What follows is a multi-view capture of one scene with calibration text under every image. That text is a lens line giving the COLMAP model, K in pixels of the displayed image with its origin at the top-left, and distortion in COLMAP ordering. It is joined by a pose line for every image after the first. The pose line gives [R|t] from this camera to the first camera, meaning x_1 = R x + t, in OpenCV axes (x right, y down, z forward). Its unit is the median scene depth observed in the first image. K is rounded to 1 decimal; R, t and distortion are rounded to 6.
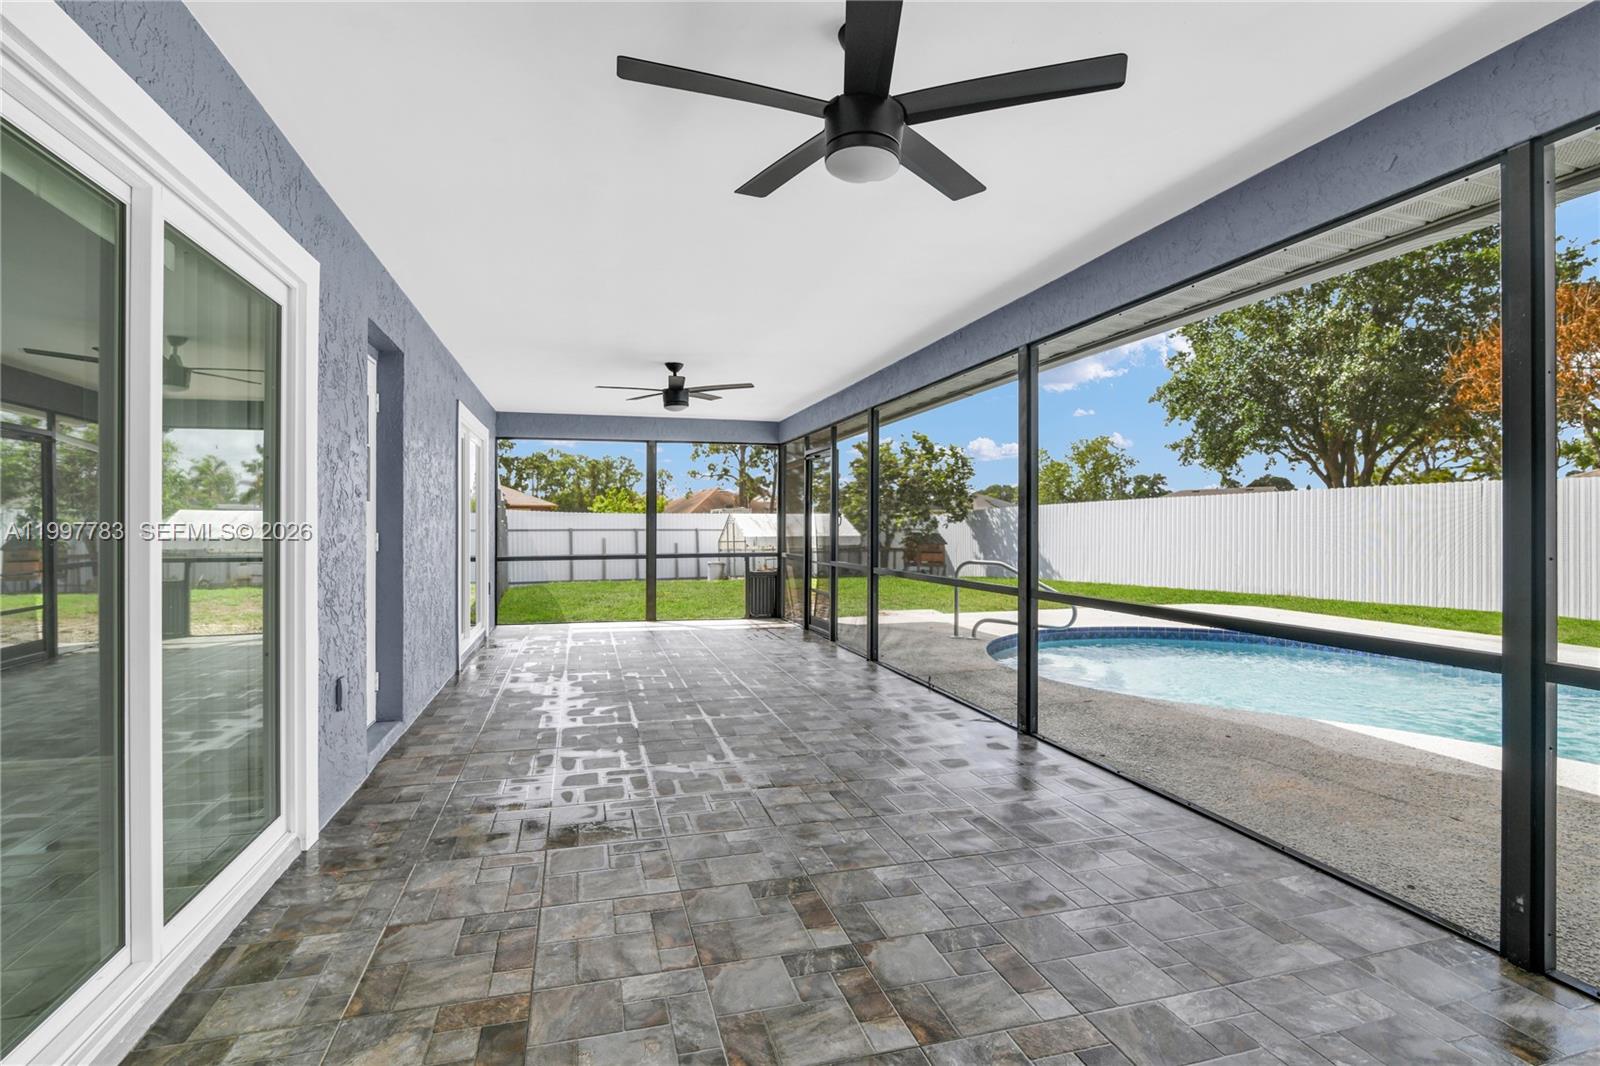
lens RADIAL K [[739.3, 0, 797.6], [0, 739.3, 530.6], [0, 0, 1]] dist [-0.014178, 0.000224]
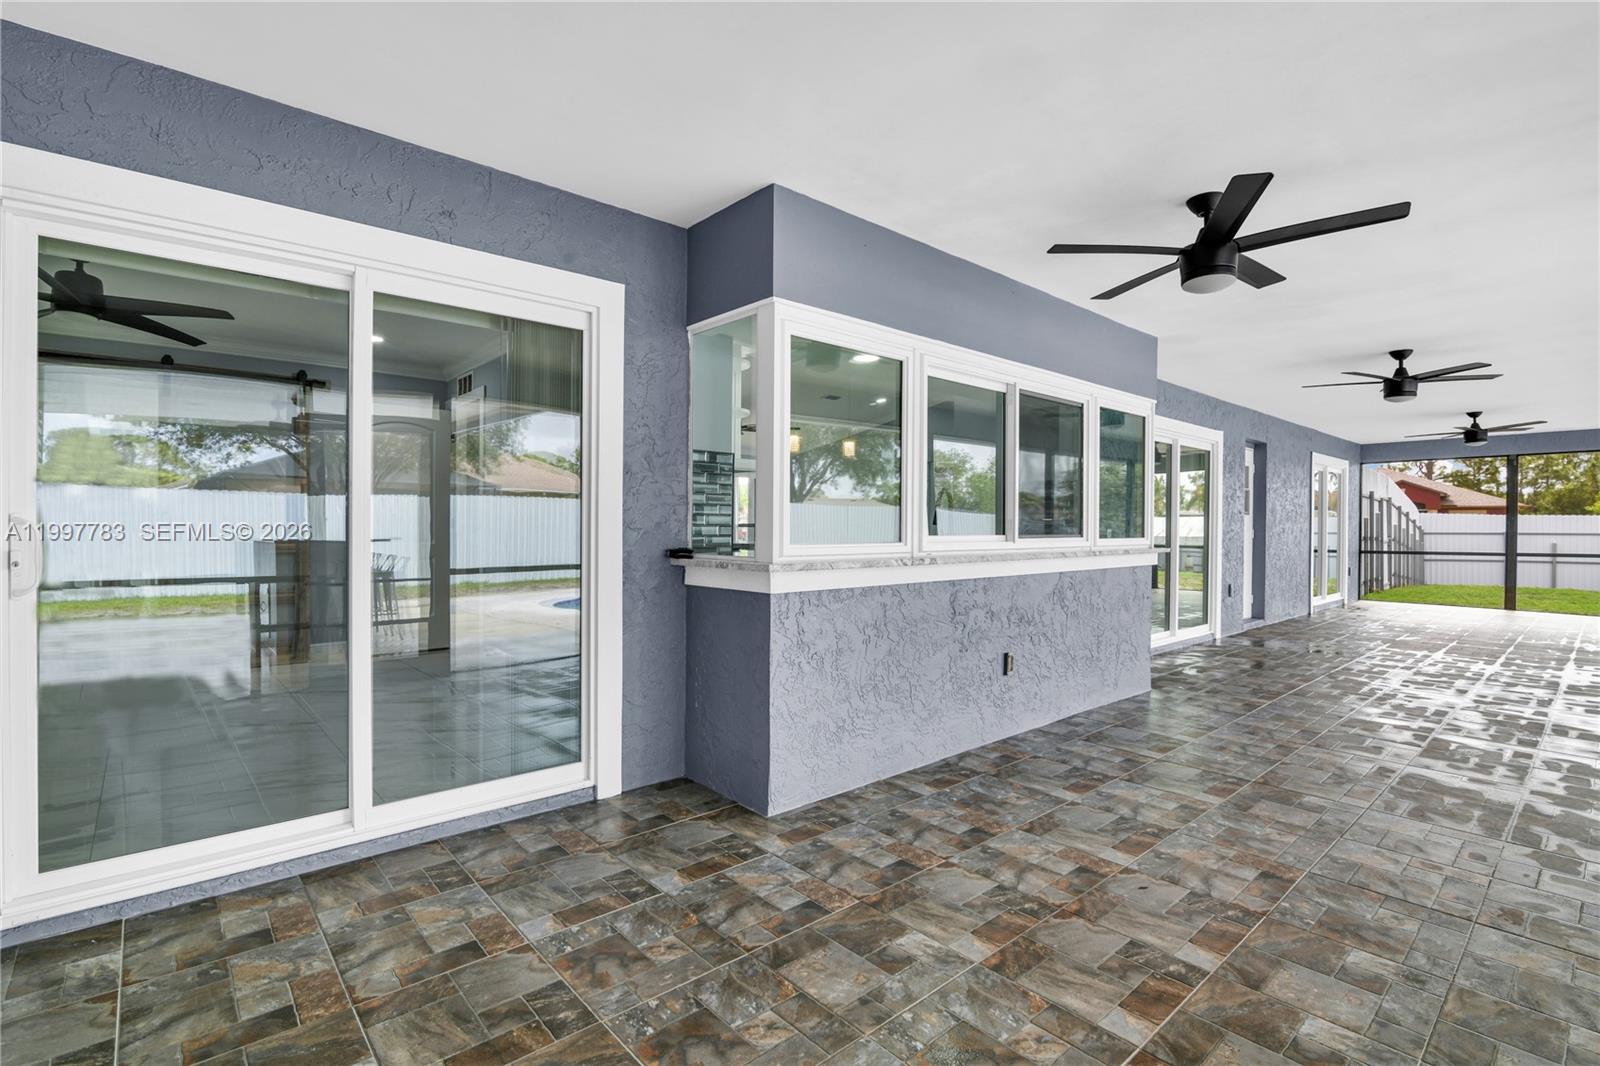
lens RADIAL K [[745.8, 0, 792.7], [0, 745.8, 535.5], [0, 0, 1]] dist [-0.019255, -0.000041]
pose [[0.421180, 0.011866, -0.906899, 0.755728], [-0.010507, 0.999911, 0.008204, 0.015779], [0.906916, 0.006074, 0.421268, -1.036695]]
